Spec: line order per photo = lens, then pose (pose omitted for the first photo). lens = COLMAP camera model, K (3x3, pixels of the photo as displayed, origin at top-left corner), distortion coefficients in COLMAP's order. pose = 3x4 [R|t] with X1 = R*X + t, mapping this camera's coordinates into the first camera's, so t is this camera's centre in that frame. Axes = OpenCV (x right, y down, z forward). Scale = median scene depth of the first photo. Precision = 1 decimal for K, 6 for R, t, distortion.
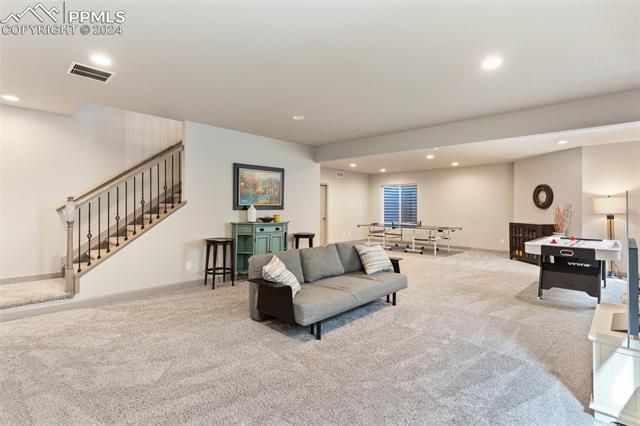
lens RADIAL K [[309.0, 0, 320.0], [0, 309.0, 213.0], [0, 0, 1]] dist [0.017129, -0.000019]
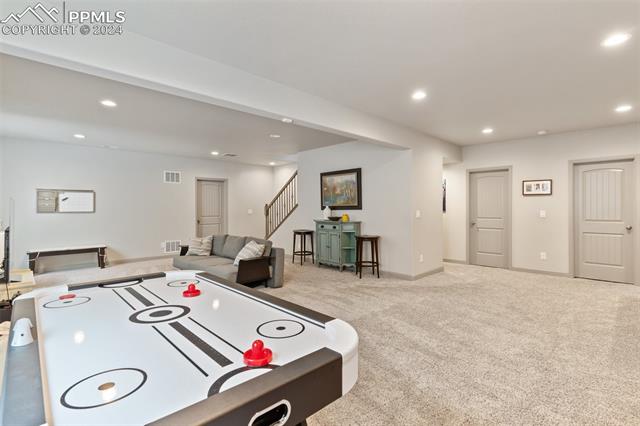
lens RADIAL K [[309.0, 0, 320.0], [0, 309.0, 213.0], [0, 0, 1]] dist [0.017129, -0.000019]
pose [[-0.031815, 0.006702, -0.999471, 0.909094], [-0.015330, 0.999857, 0.007193, -0.005537], [0.999376, 0.015550, -0.031708, 0.946968]]
